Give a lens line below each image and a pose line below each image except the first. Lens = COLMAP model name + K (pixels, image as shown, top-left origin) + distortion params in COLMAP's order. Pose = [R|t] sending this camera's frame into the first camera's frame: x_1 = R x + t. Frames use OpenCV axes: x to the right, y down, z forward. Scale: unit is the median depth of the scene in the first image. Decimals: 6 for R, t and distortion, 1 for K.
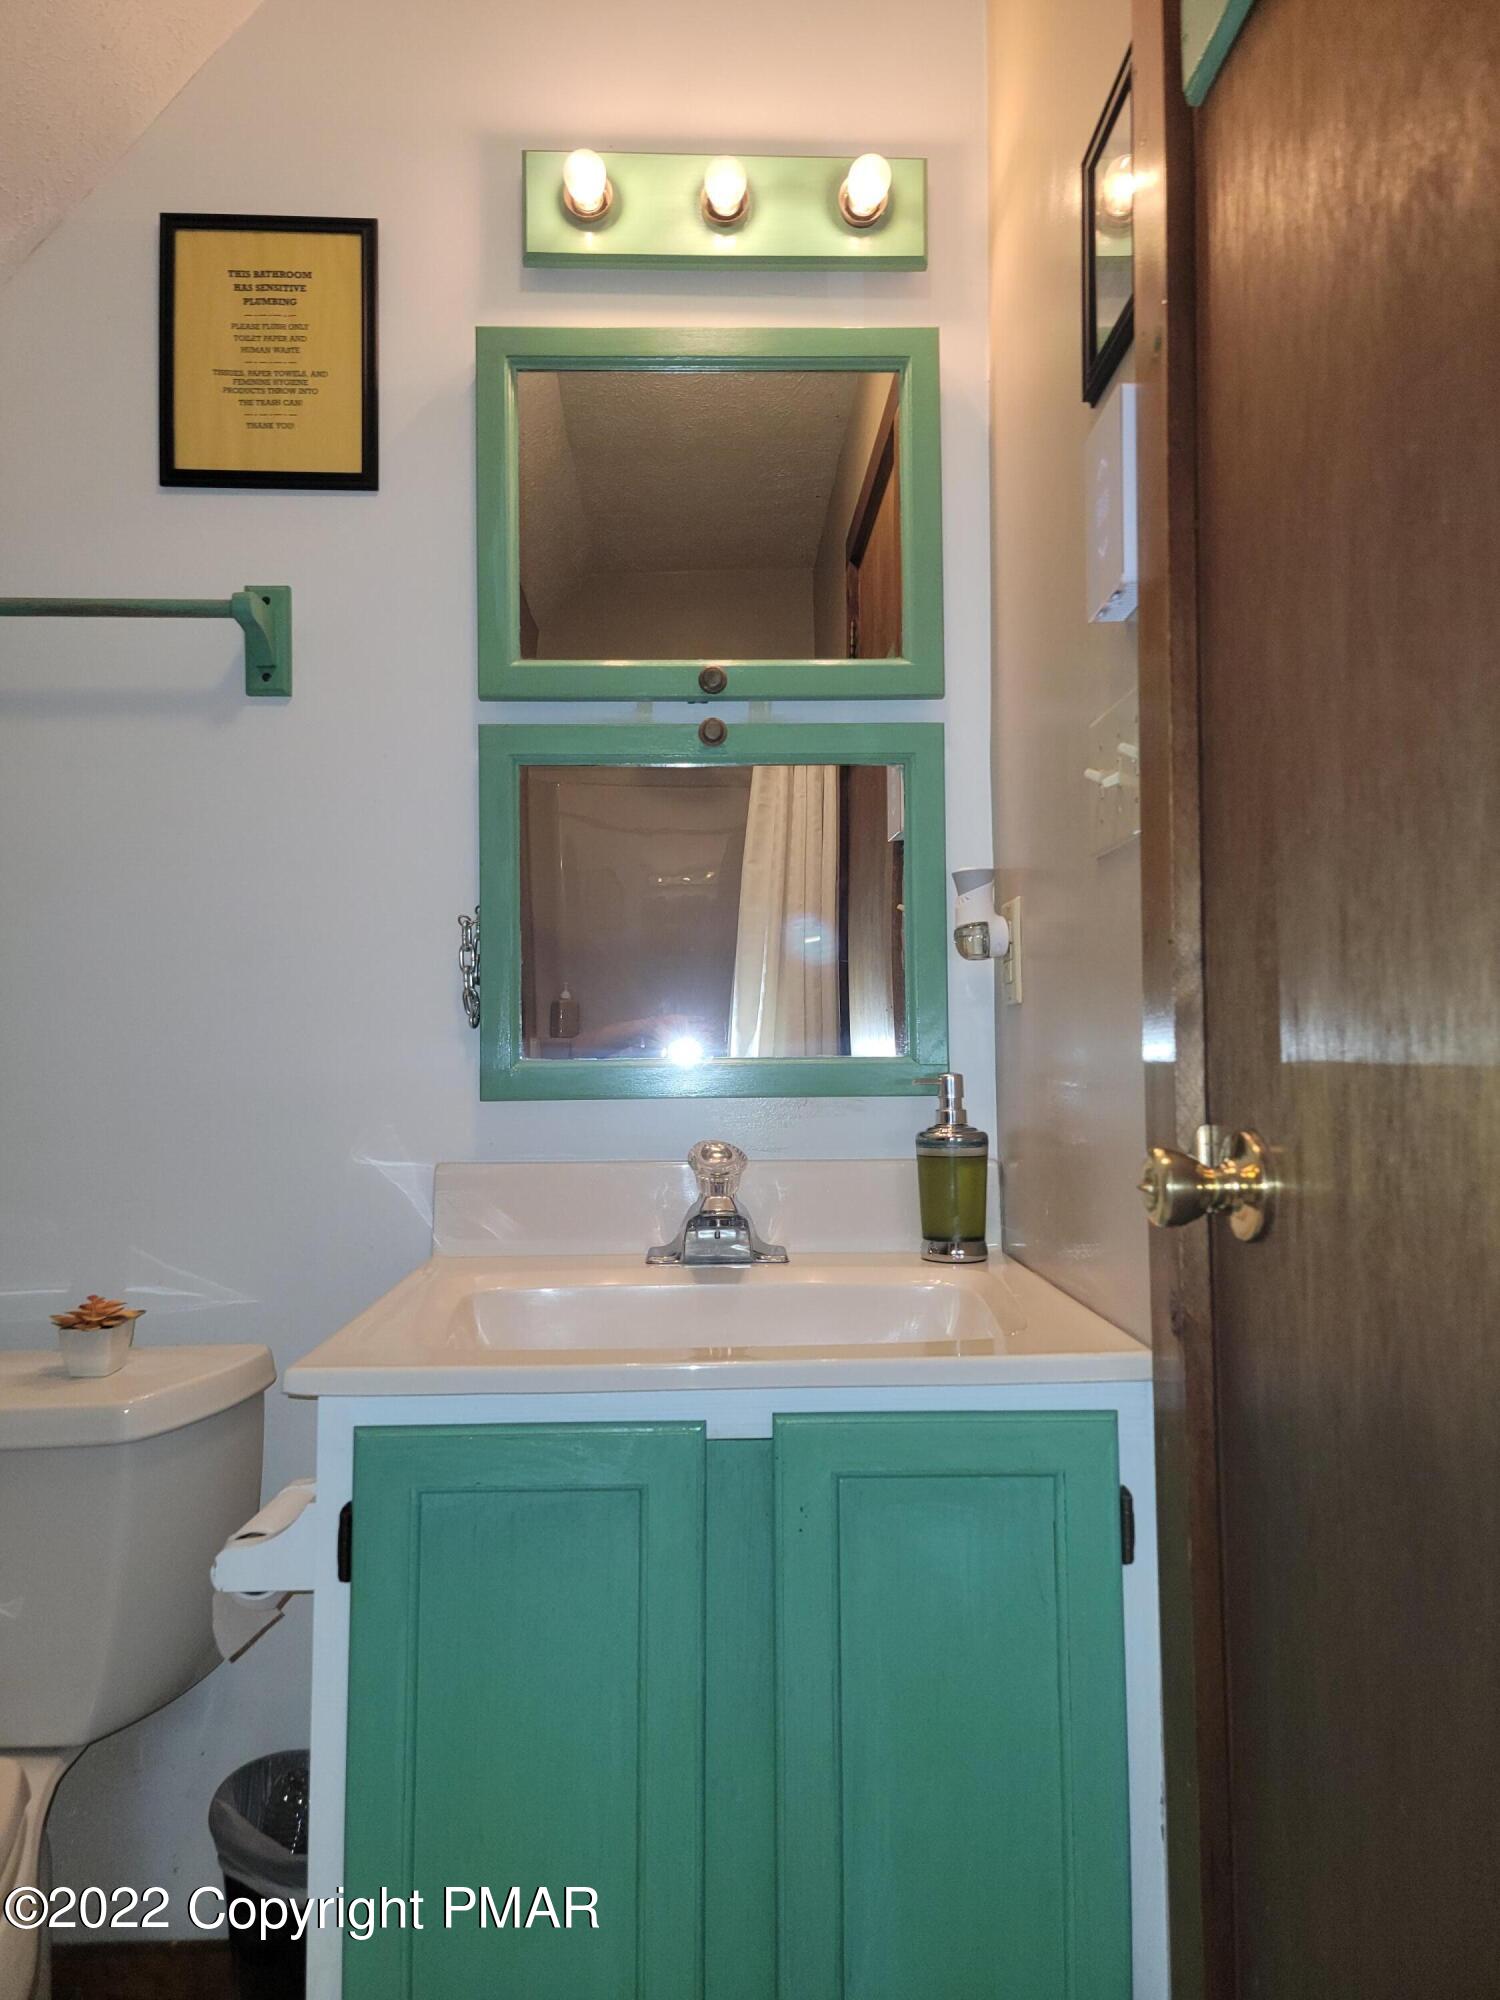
lens RADIAL K [[1403.5, 0, 732.4], [0, 1403.5, 1000.8], [0, 0, 1]] dist [0.082281, -0.062893]
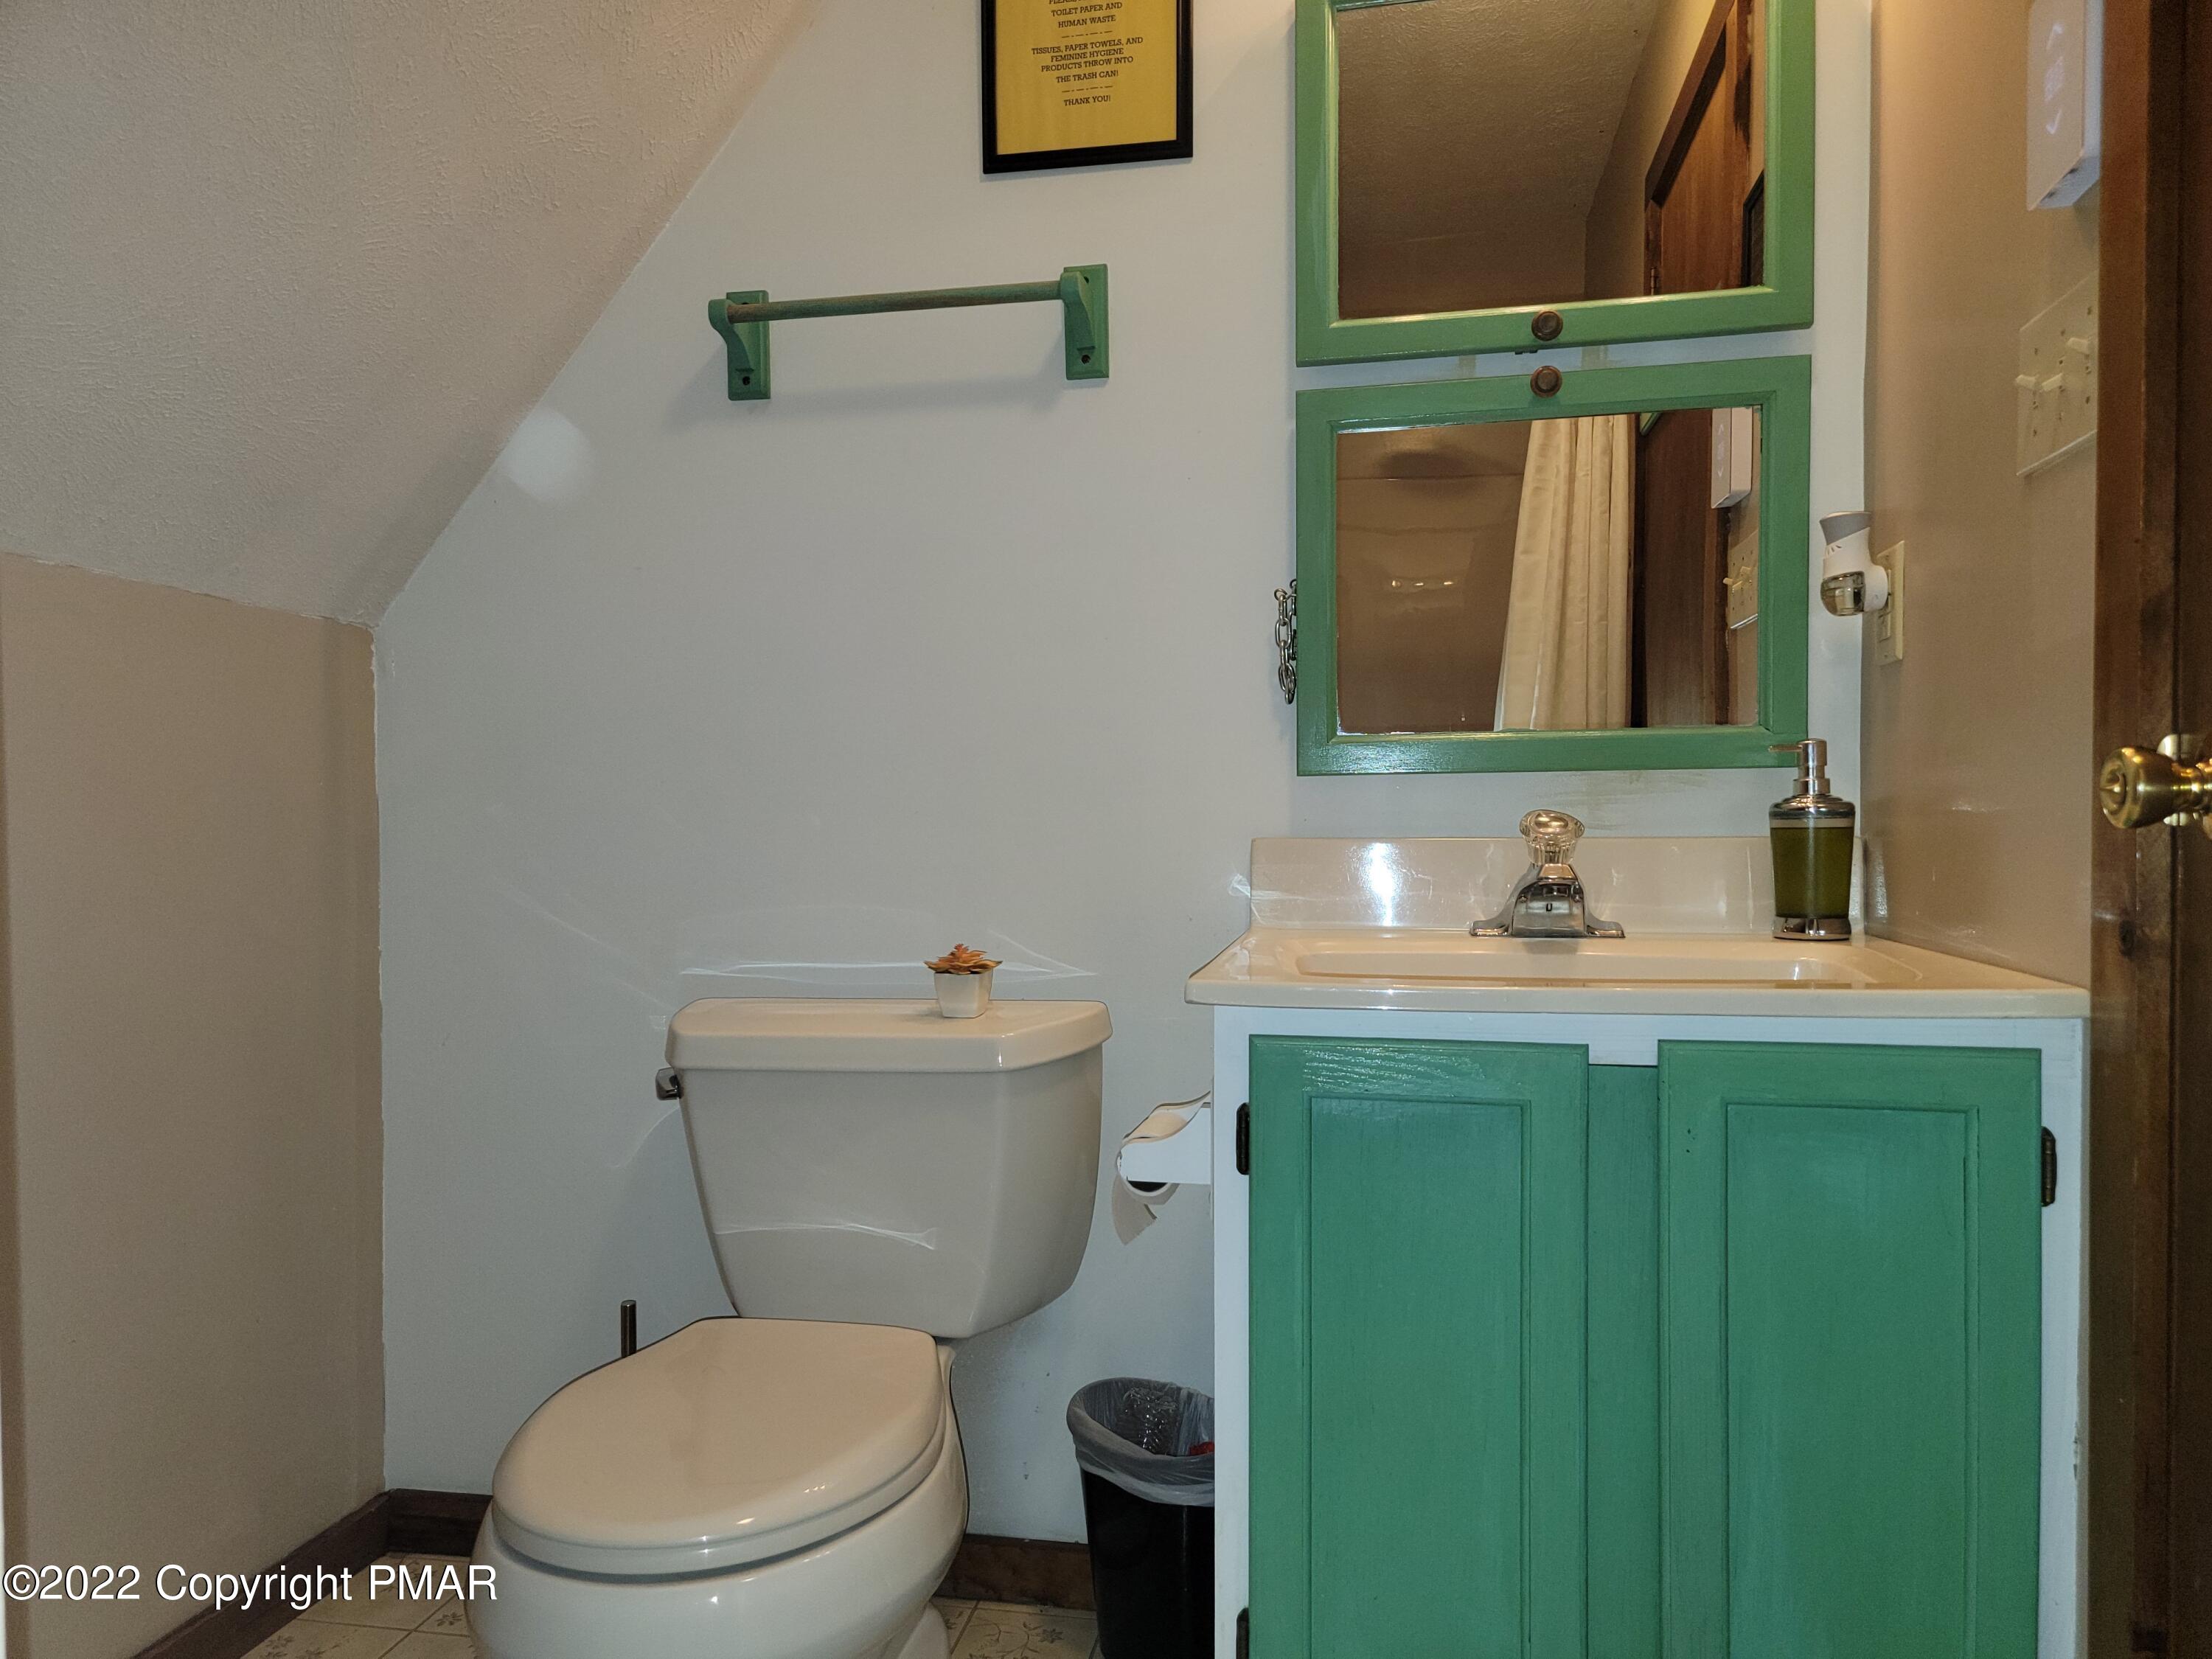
lens RADIAL K [[1552.3, 0, 1082.2], [0, 1552.3, 868.1], [0, 0, 1]] dist [0.082281, -0.062893]
pose [[0.976364, 0.005951, -0.216050, -0.089904], [0.009792, 0.997377, 0.071721, 0.056994], [0.215910, -0.072142, 0.973745, -0.120792]]
